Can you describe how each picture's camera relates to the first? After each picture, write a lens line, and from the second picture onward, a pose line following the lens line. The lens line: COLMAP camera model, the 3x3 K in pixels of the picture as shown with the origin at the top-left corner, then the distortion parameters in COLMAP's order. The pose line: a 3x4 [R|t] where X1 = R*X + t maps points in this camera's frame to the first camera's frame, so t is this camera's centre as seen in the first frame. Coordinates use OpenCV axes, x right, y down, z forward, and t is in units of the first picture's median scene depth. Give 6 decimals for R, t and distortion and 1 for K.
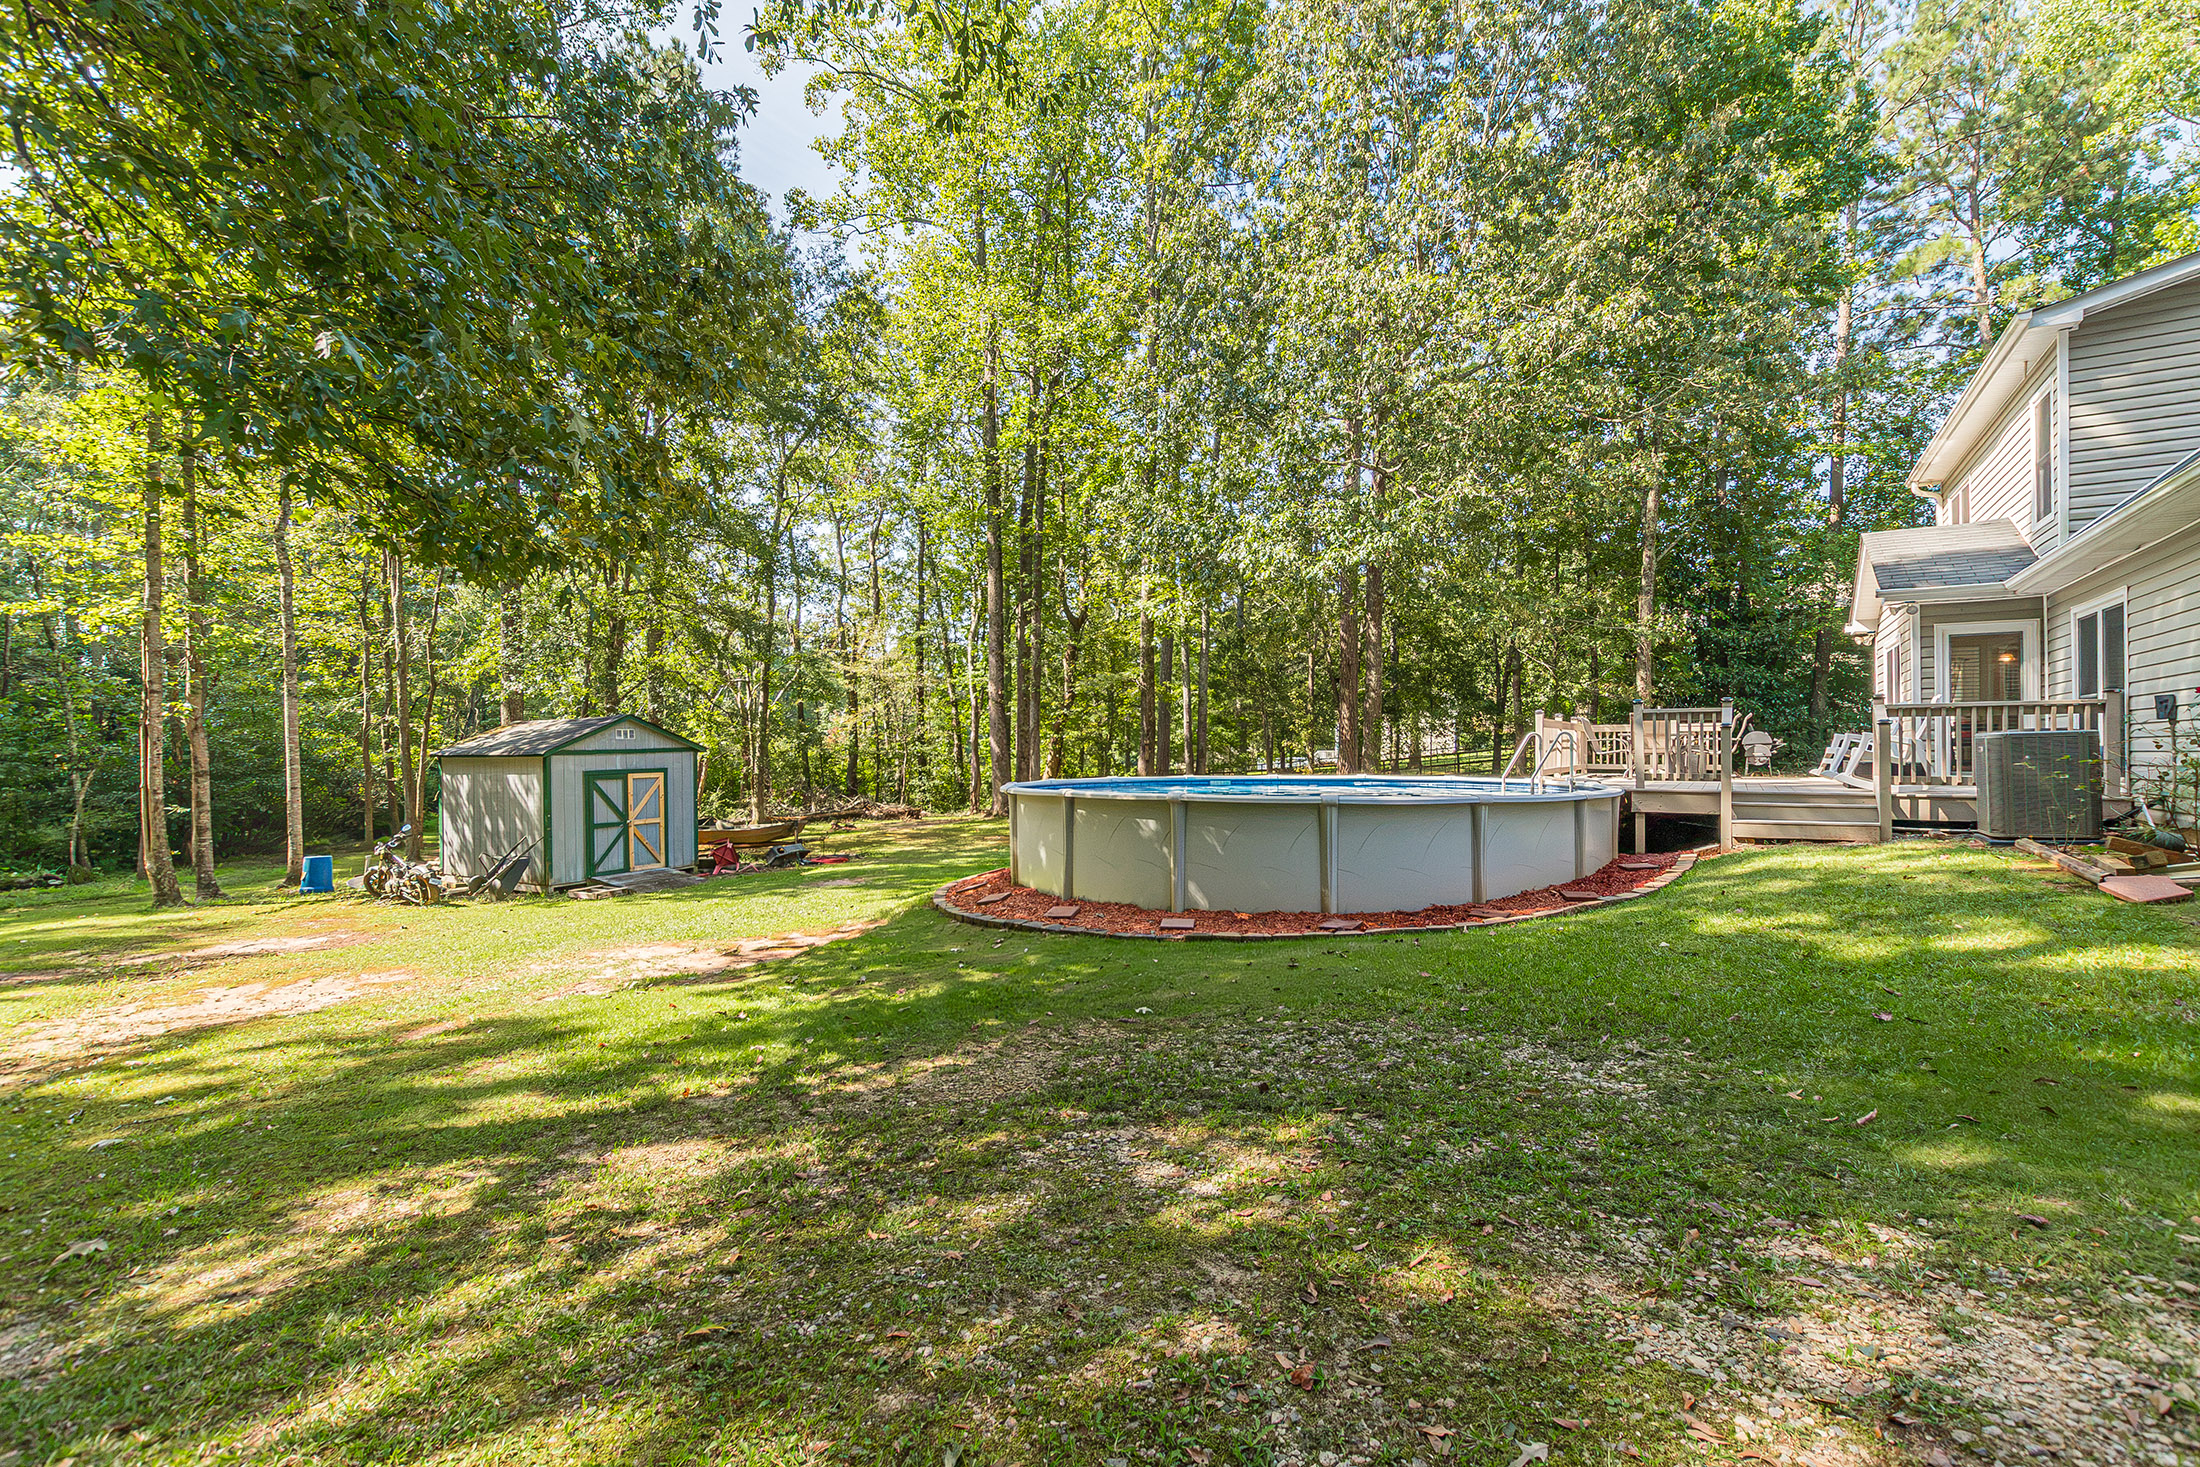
lens RADIAL K [[952.8, 0, 1102.0], [0, 952.8, 744.3], [0, 0, 1]] dist [0.002359, 0.000041]
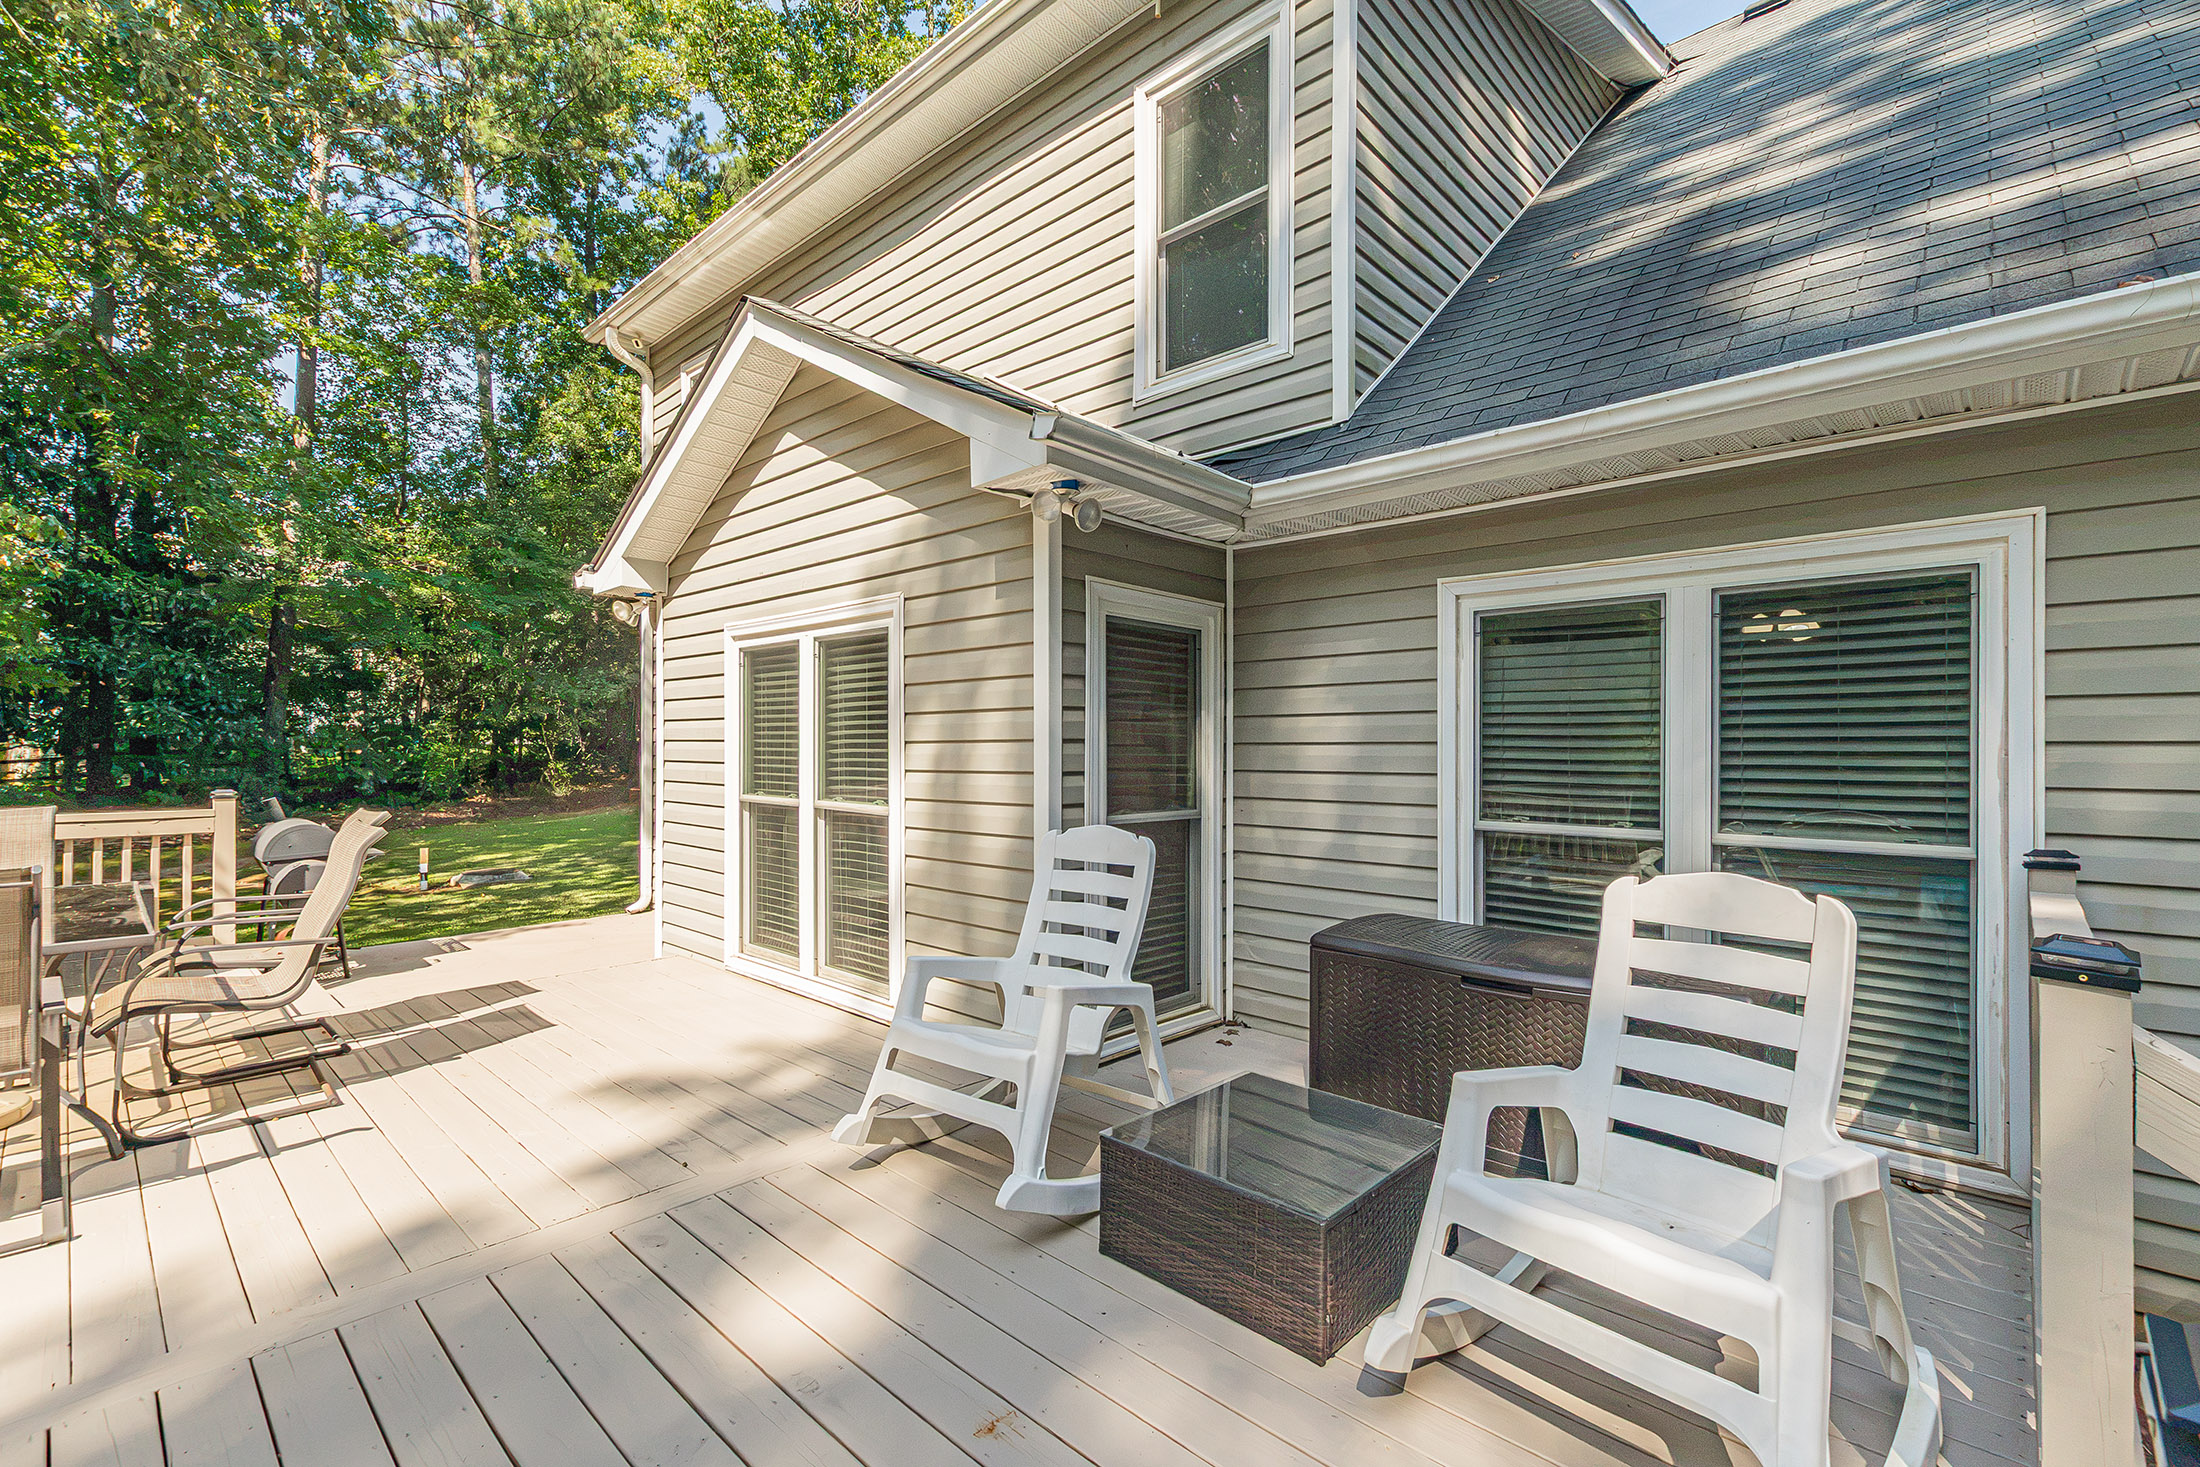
lens RADIAL K [[952.8, 0, 1113.0], [0, 952.8, 740.2], [0, 0, 1]] dist [0.002359, 0.000041]
pose [[0.153438, 0.012963, 0.988073, 0.560201], [-0.006375, 0.999906, -0.012128, -0.066913], [-0.988138, -0.004438, 0.153506, 0.948817]]
